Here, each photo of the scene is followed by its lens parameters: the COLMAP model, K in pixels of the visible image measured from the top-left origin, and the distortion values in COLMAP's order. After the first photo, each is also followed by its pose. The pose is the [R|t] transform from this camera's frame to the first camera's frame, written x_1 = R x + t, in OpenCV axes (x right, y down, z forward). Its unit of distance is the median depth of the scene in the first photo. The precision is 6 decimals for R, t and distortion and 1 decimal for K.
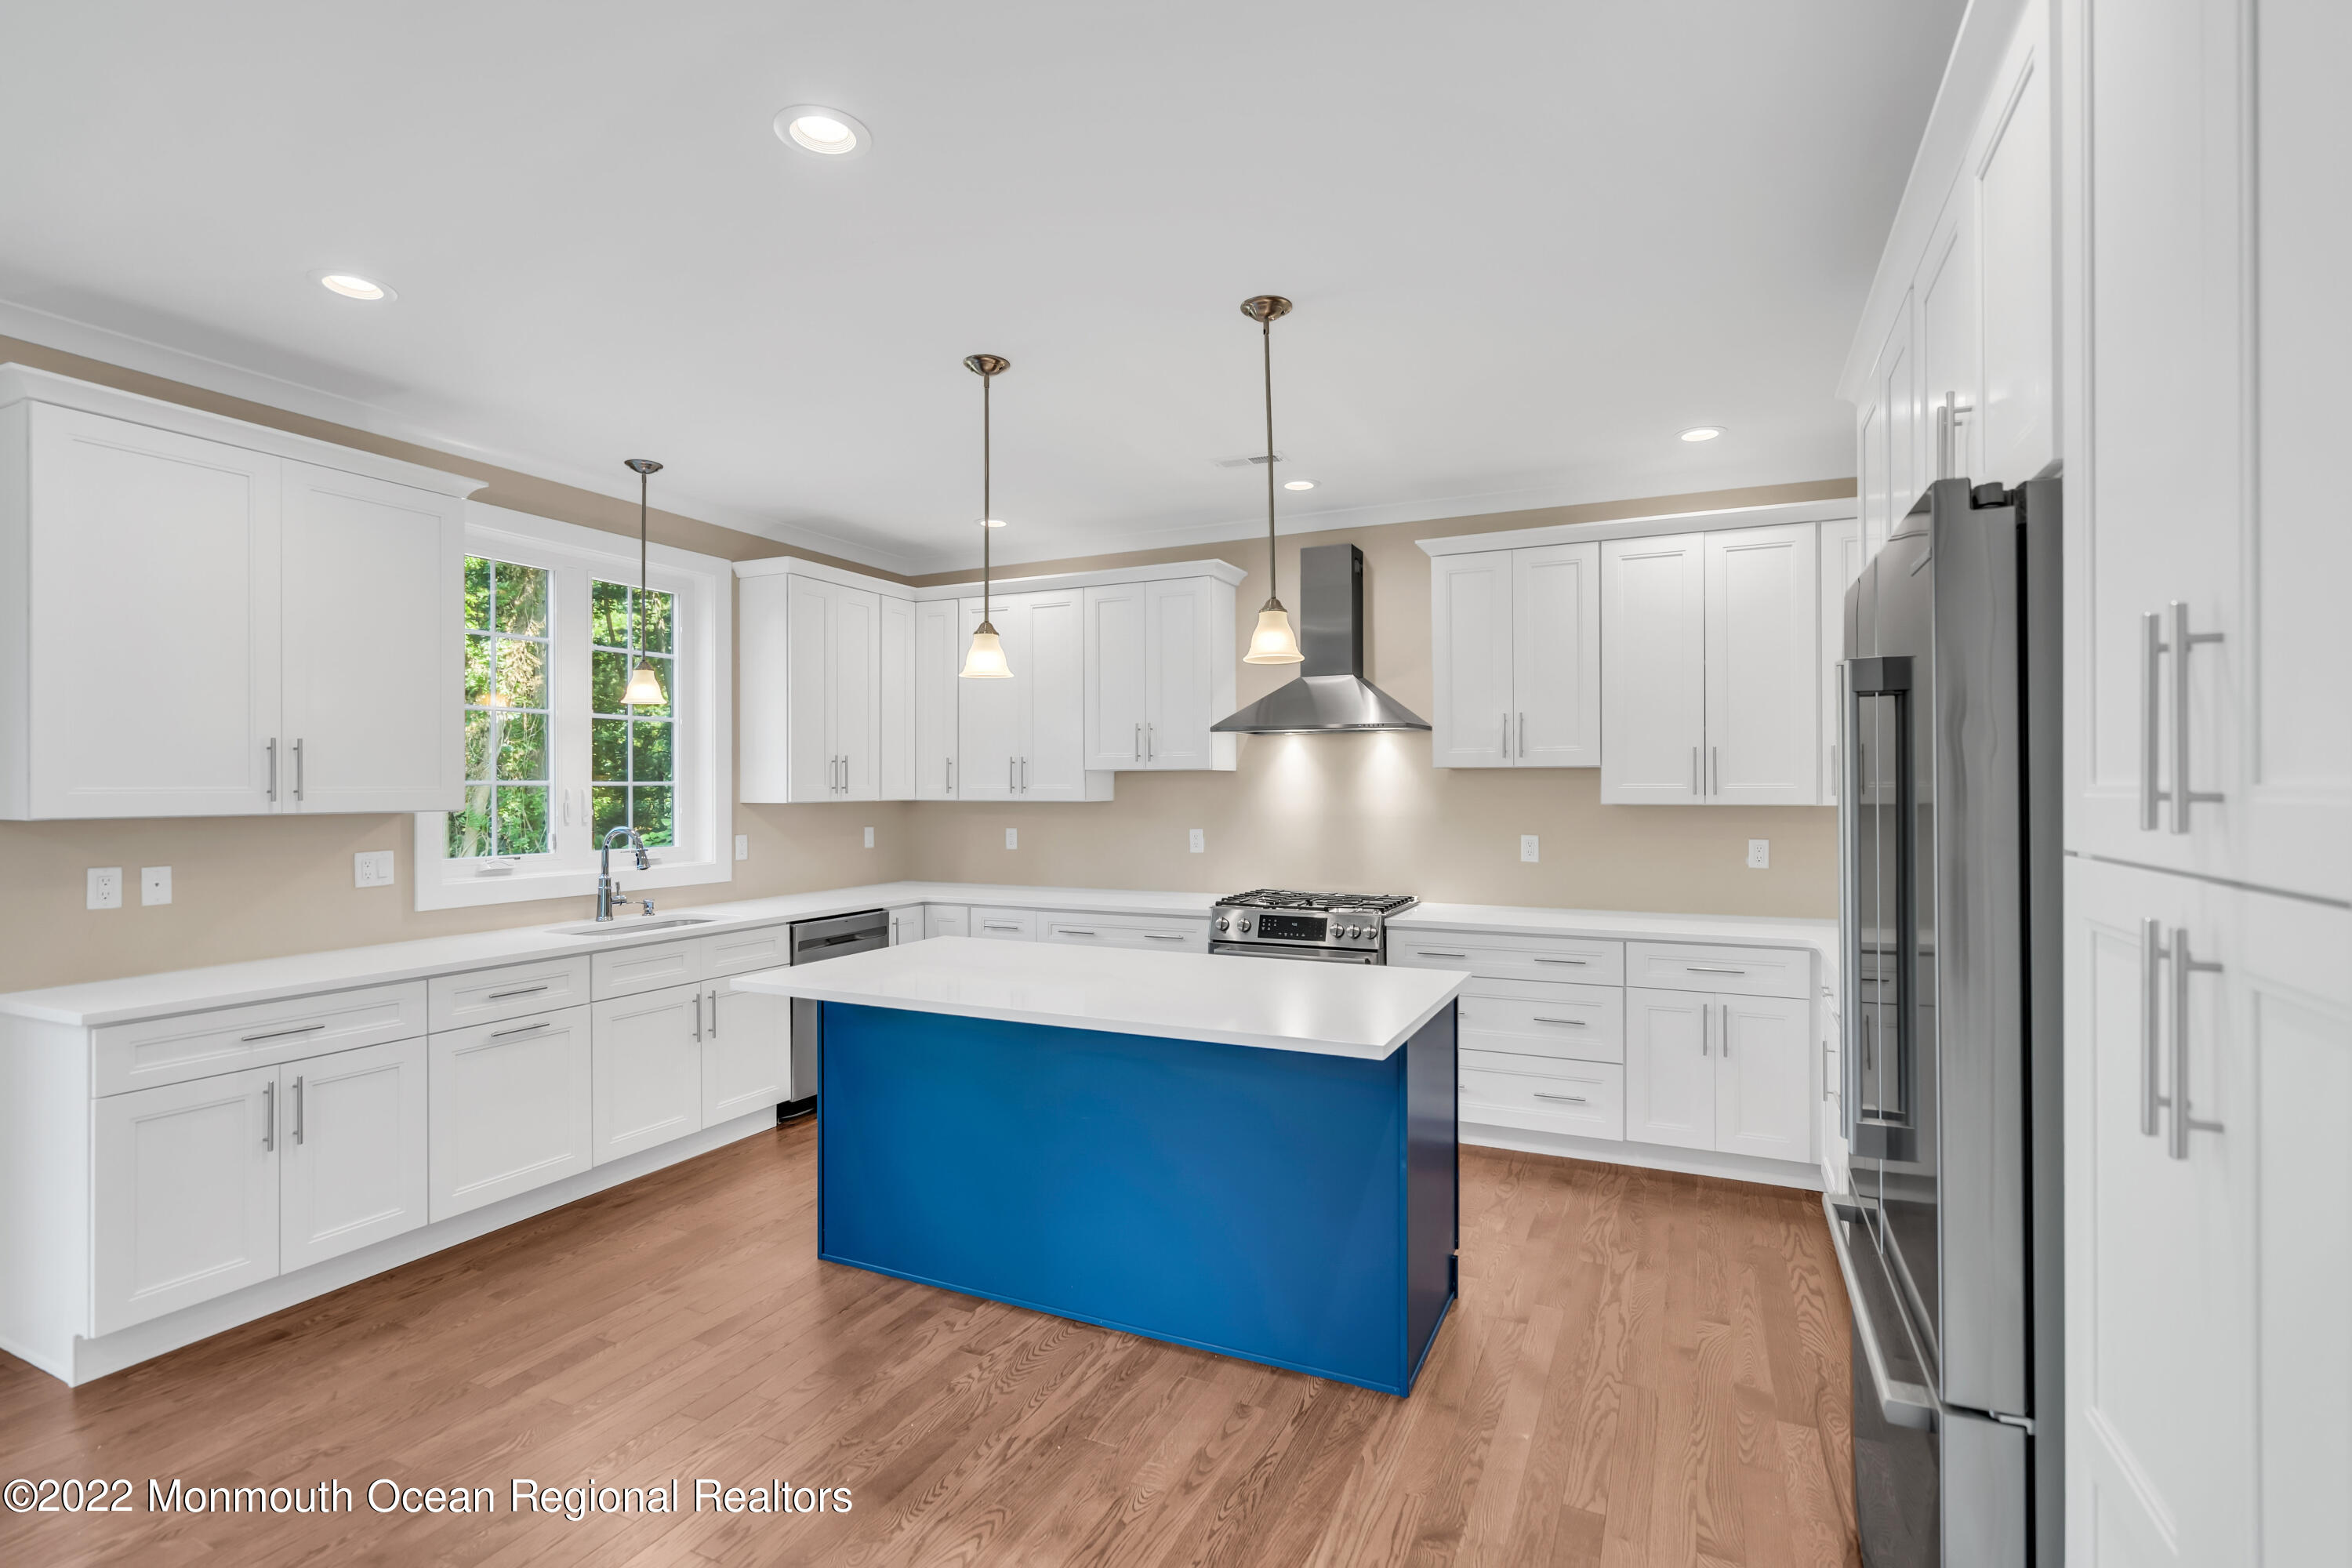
lens RADIAL K [[1081.6, 0, 1170.8], [0, 1081.6, 780.6], [0, 0, 1]] dist [0.000803, -0.000745]
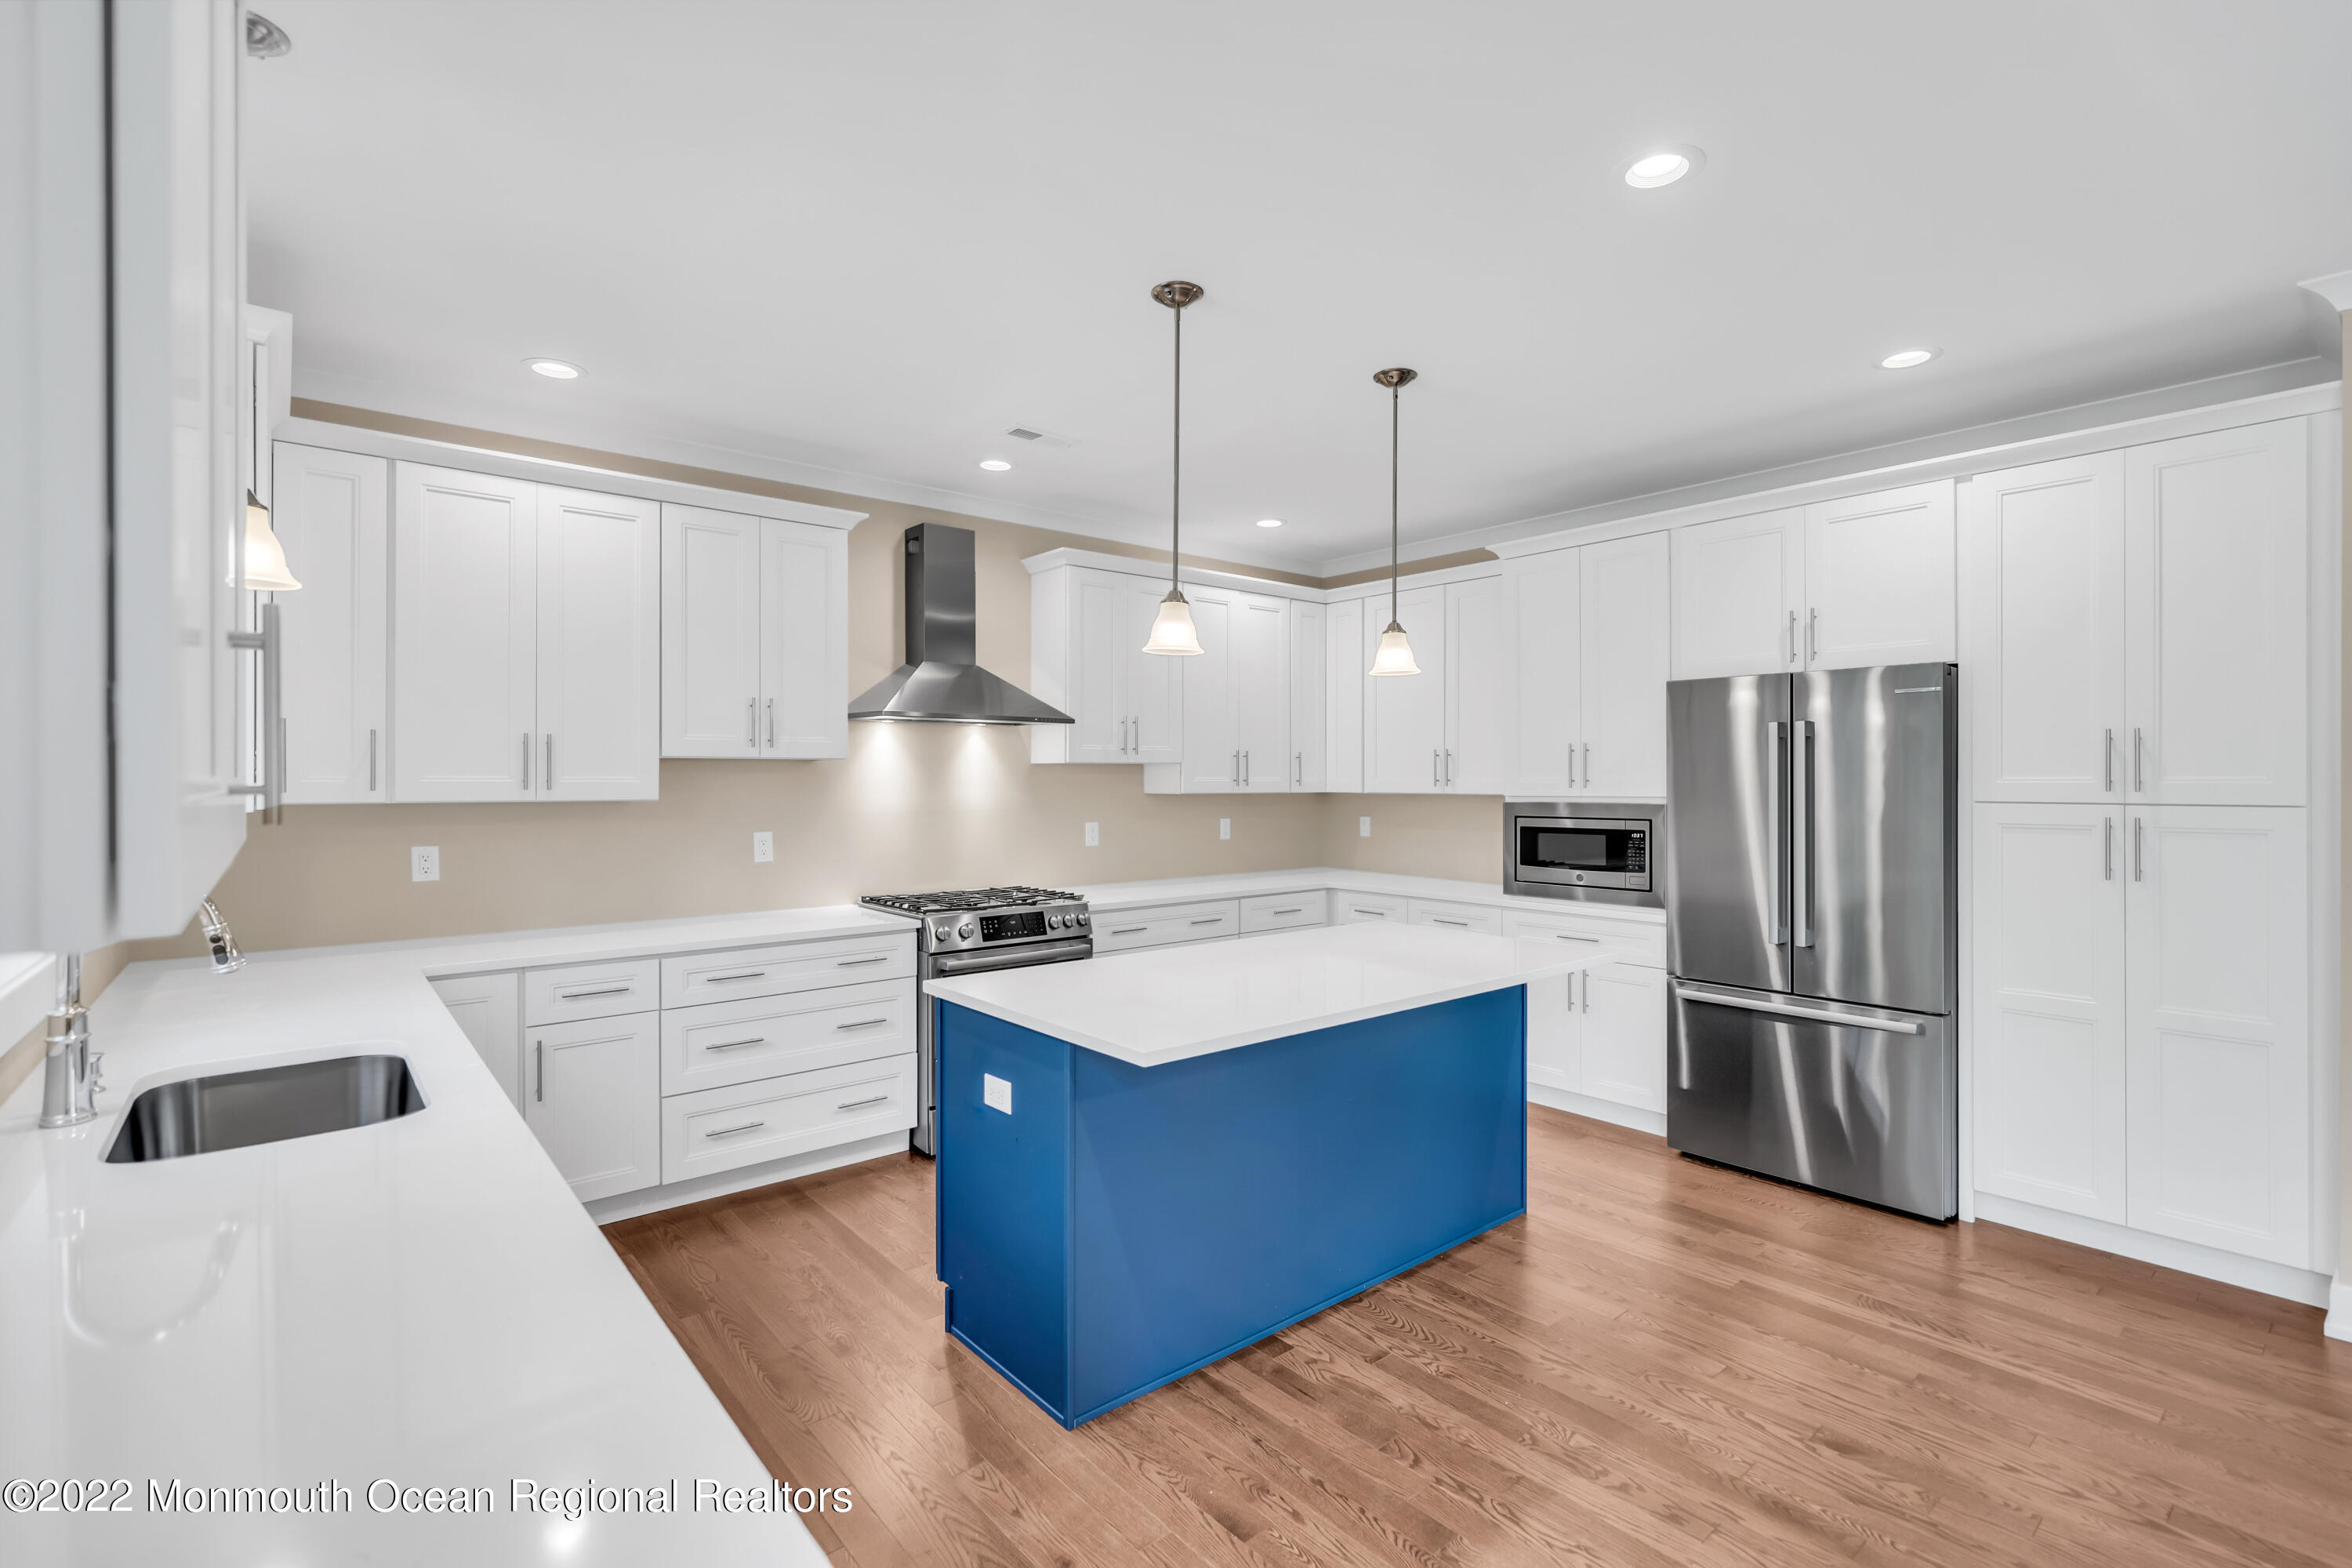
lens RADIAL K [[1081.6, 0, 1176.9], [0, 1081.6, 782.3], [0, 0, 1]] dist [0.000803, -0.000745]
pose [[0.407483, -0.003940, 0.913204, -0.952978], [-0.009921, 0.999913, 0.008741, -0.003527], [-0.913159, -0.012622, 0.407409, 0.634012]]
